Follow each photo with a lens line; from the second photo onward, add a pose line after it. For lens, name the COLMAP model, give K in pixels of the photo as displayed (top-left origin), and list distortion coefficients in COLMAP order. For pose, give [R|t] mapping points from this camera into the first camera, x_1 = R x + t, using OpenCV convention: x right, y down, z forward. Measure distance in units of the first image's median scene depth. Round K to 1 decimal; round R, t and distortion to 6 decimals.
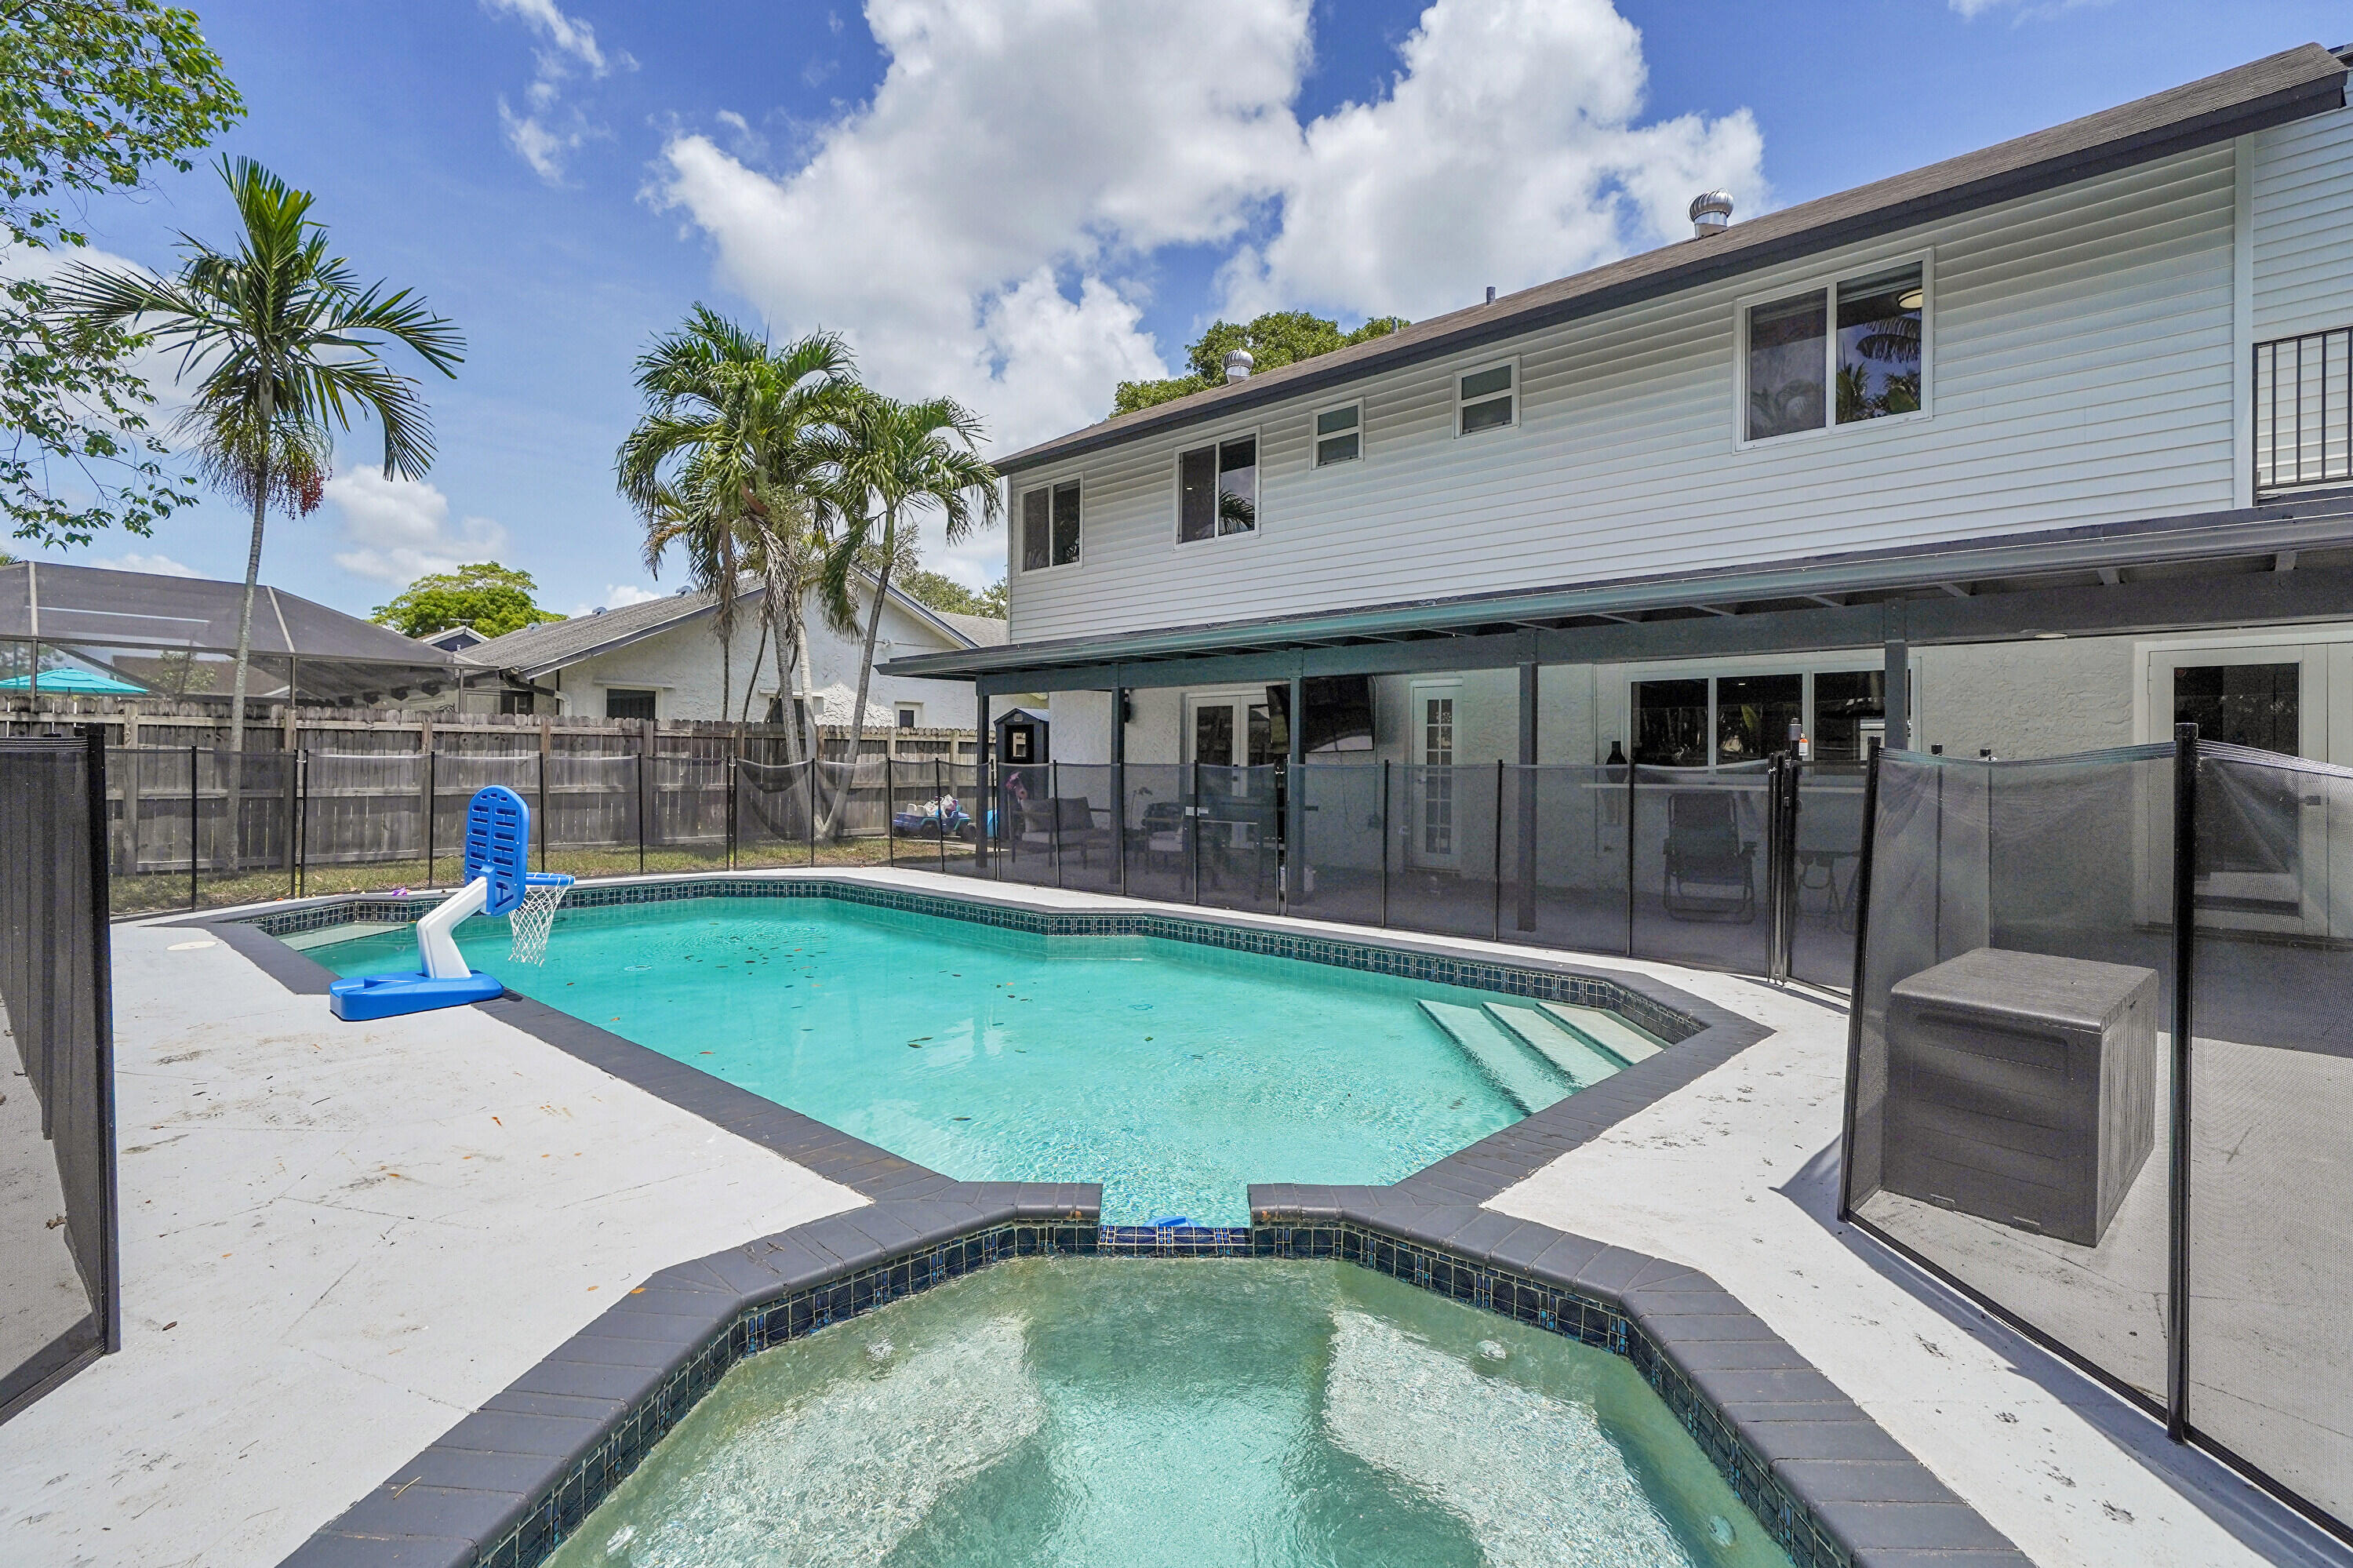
lens RADIAL K [[1110.4, 0, 1182.6], [0, 1110.4, 765.3], [0, 0, 1]] dist [0.008502, 0.002493]
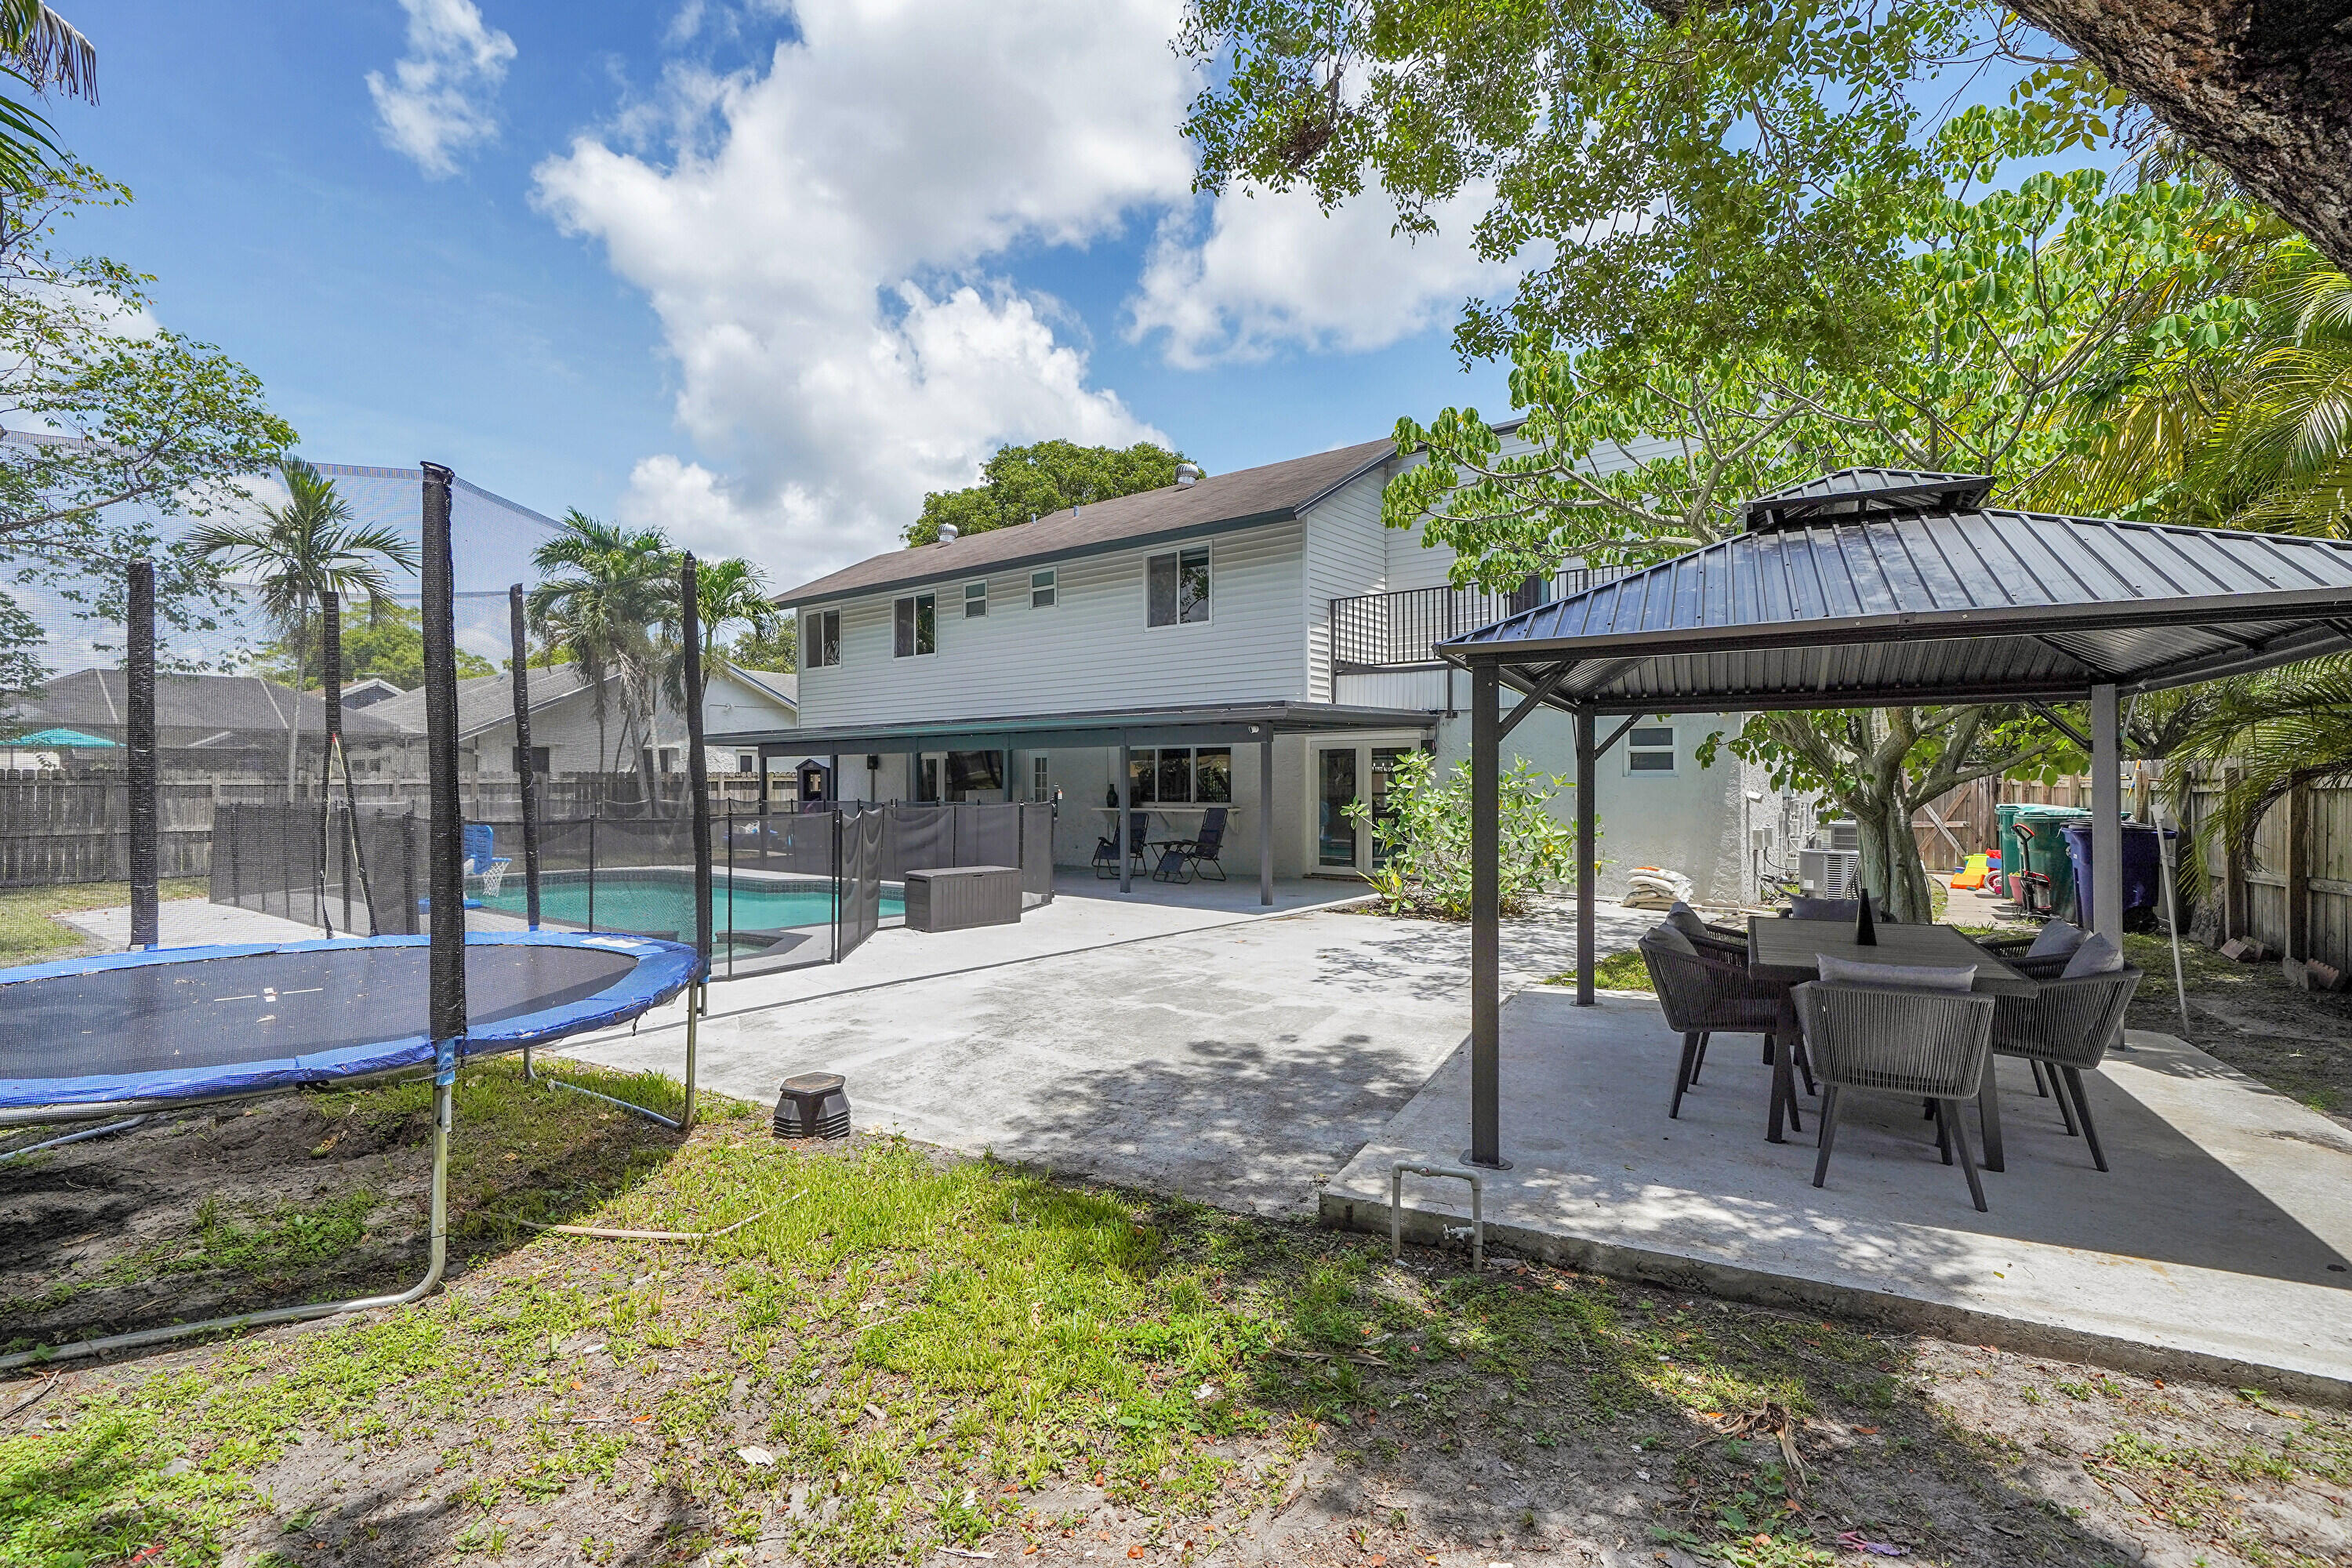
lens RADIAL K [[1109.9, 0, 1200.1], [0, 1109.9, 787.2], [0, 0, 1]] dist [0.008502, 0.002493]
pose [[0.996508, -0.013340, 0.082423, 0.302369], [0.013000, 0.999905, 0.004664, -0.018316], [-0.082477, -0.003577, 0.996587, -0.620315]]
